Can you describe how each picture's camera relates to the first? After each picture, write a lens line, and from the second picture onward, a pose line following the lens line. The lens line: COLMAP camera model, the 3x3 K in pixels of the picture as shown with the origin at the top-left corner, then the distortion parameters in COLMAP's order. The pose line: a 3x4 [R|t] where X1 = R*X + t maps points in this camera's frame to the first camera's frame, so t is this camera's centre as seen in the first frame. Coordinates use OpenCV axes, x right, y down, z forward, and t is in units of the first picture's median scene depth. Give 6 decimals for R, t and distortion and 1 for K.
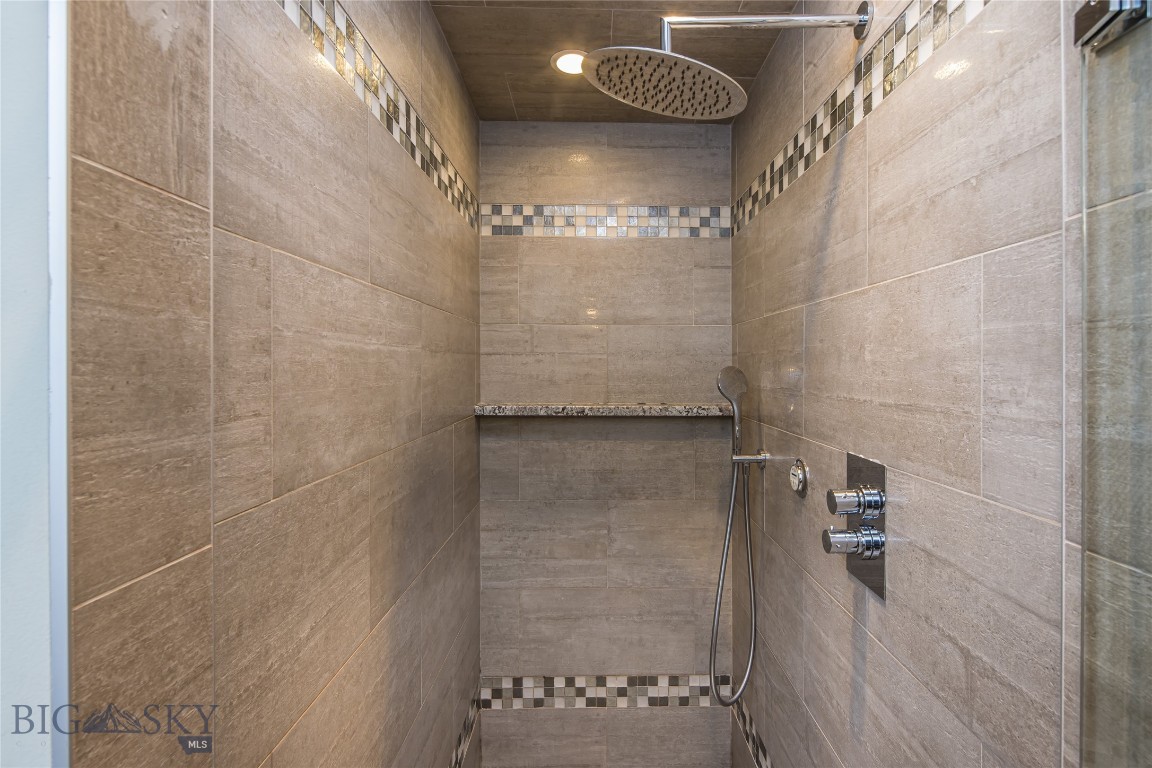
lens RADIAL K [[577.8, 0, 575.2], [0, 577.8, 372.6], [0, 0, 1]] dist [0.002503, -0.001089]
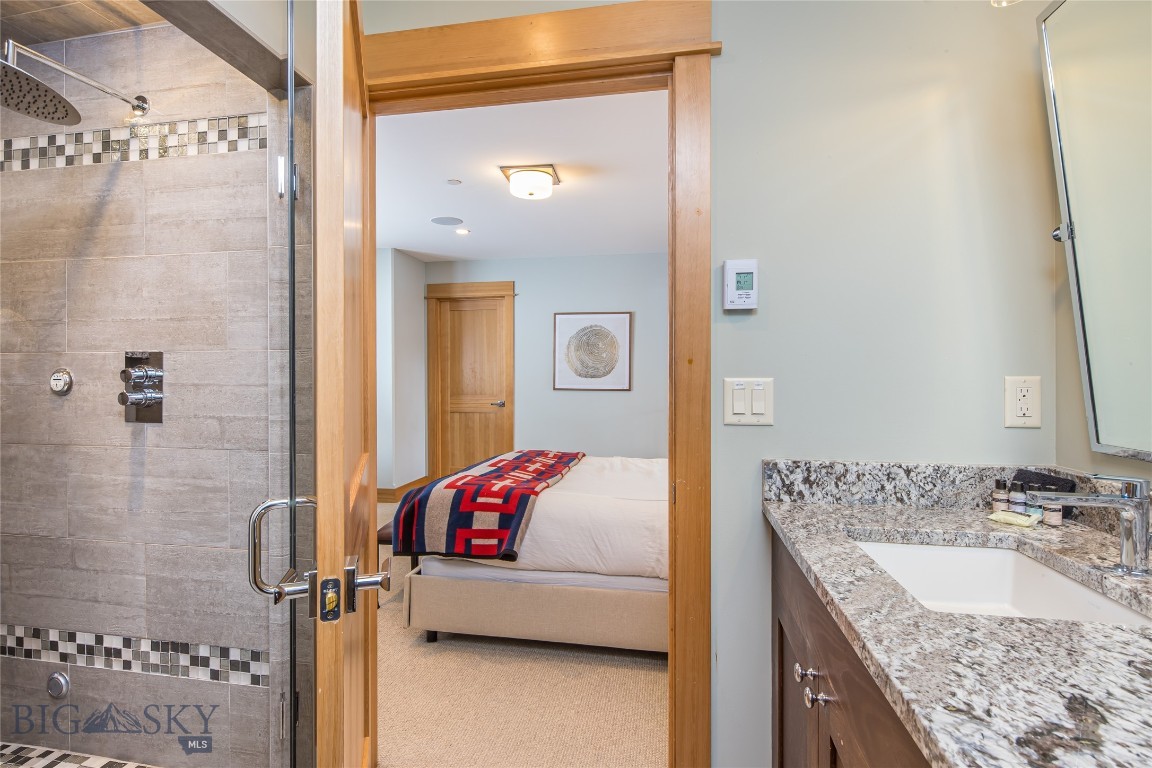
lens RADIAL K [[577.8, 0, 572.3], [0, 577.8, 384.9], [0, 0, 1]] dist [0.002503, -0.001089]
pose [[0.158871, 0.009516, 0.987253, -1.283833], [0.009733, 0.999890, -0.011204, 0.348086], [-0.987251, 0.011389, 0.158761, -0.717213]]
